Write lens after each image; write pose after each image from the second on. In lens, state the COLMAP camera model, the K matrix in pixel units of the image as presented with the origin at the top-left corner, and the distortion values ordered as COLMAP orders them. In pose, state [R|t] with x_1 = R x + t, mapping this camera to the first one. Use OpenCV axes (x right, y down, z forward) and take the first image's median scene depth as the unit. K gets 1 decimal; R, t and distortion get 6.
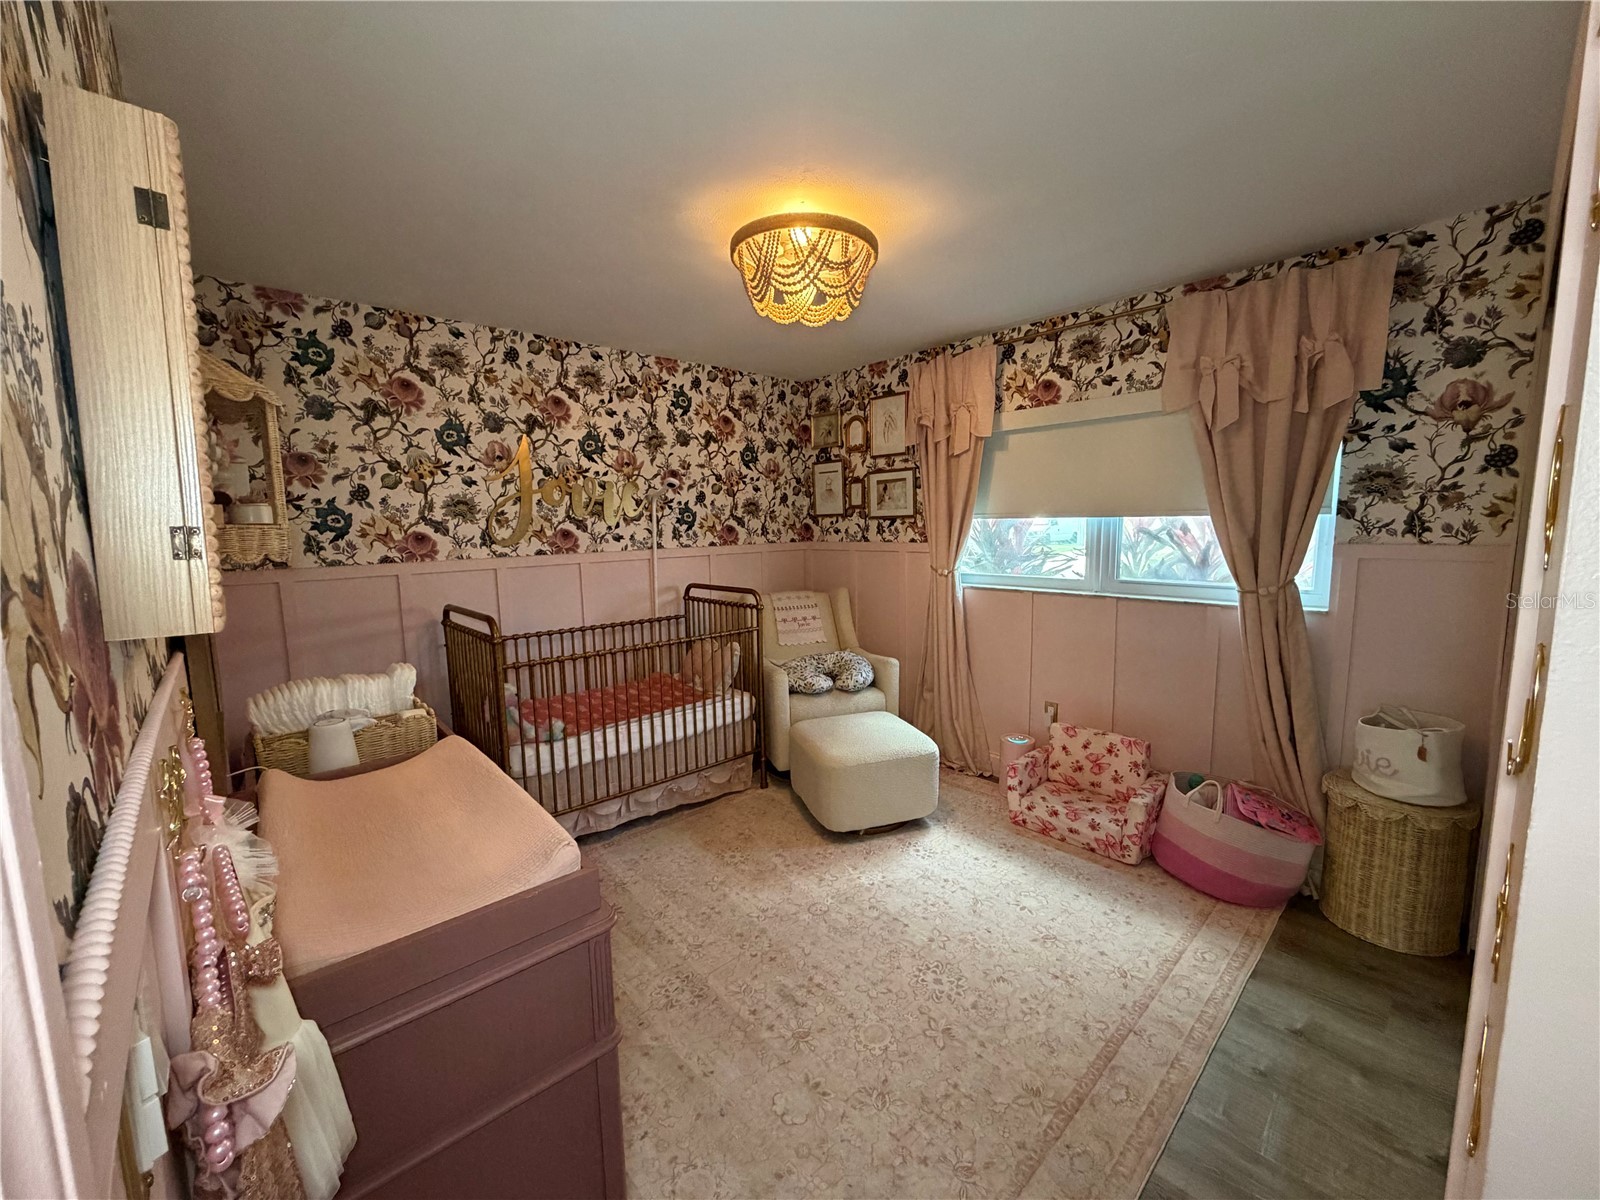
lens RADIAL K [[637.4, 0, 796.5], [0, 637.4, 602.1], [0, 0, 1]] dist [0.000830, -0.000046]
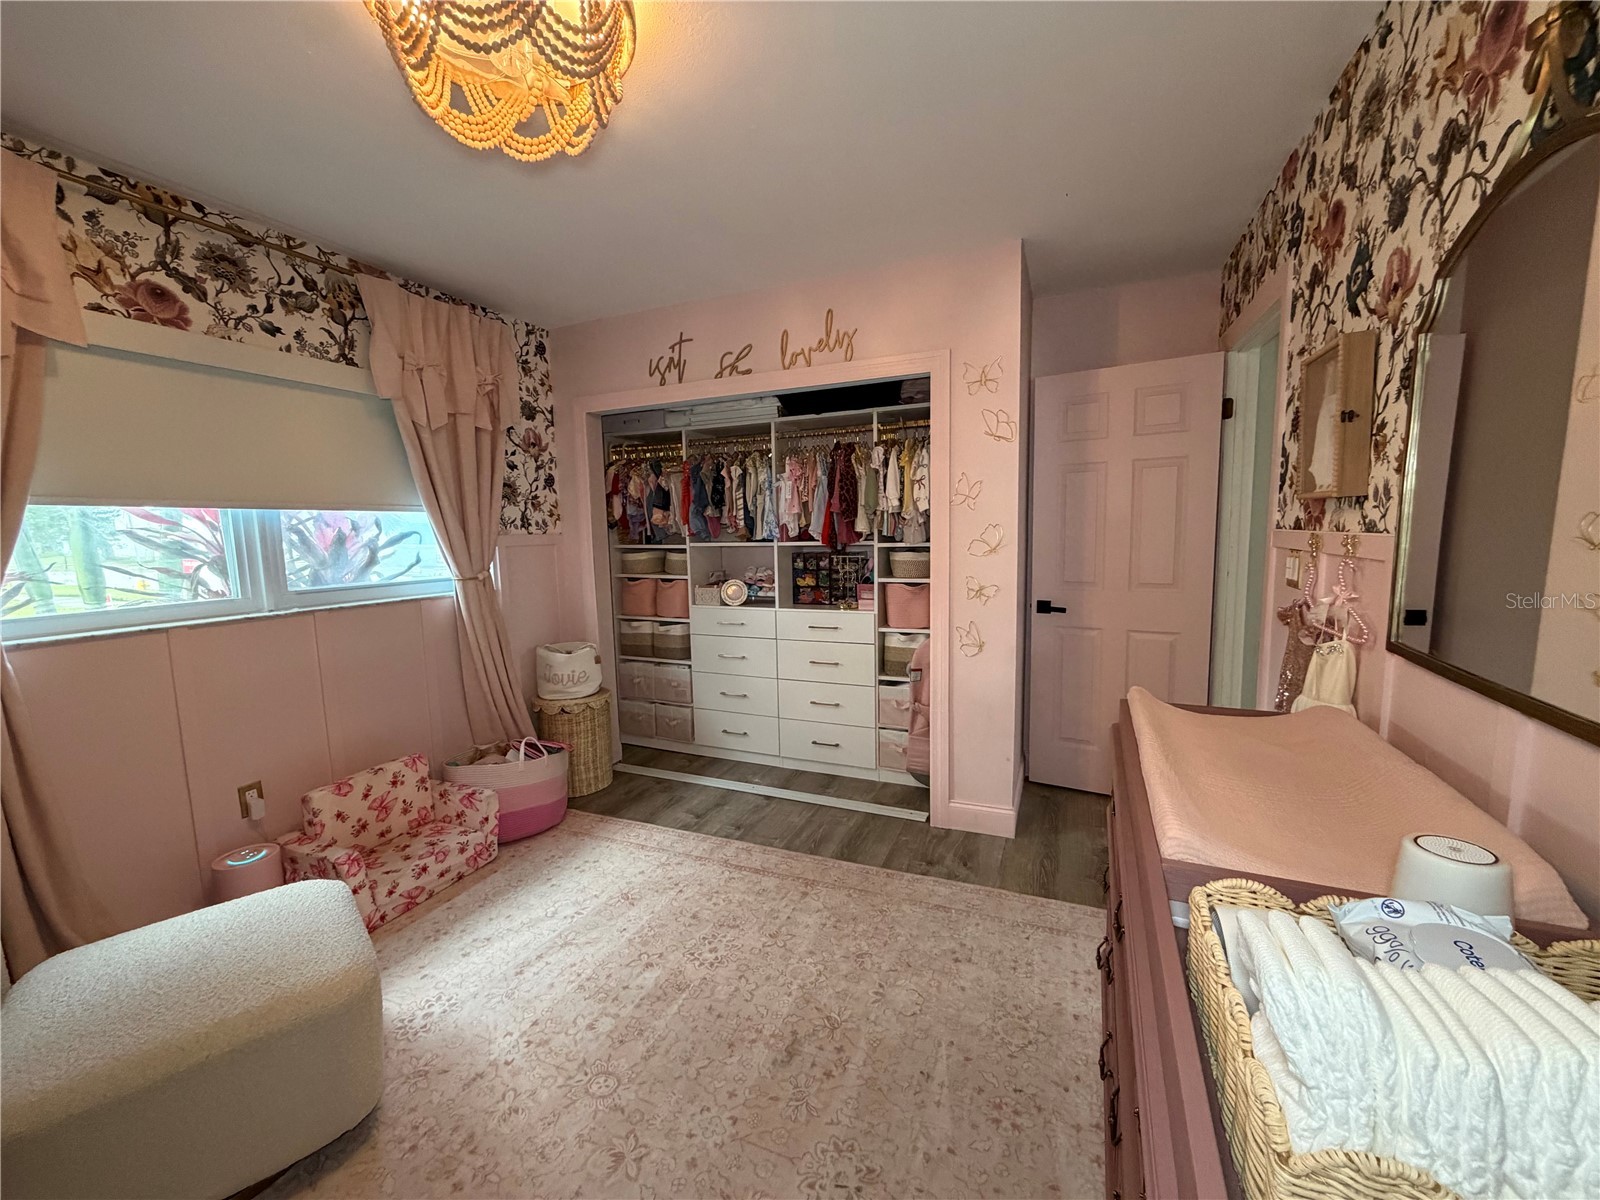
lens RADIAL K [[637.4, 0, 796.5], [0, 637.4, 602.1], [0, 0, 1]] dist [0.000830, -0.000046]
pose [[-0.408981, -0.079854, 0.909042, -0.489286], [0.142839, 0.978283, 0.150200, -0.054979], [-0.901294, 0.191276, -0.388693, 0.807090]]
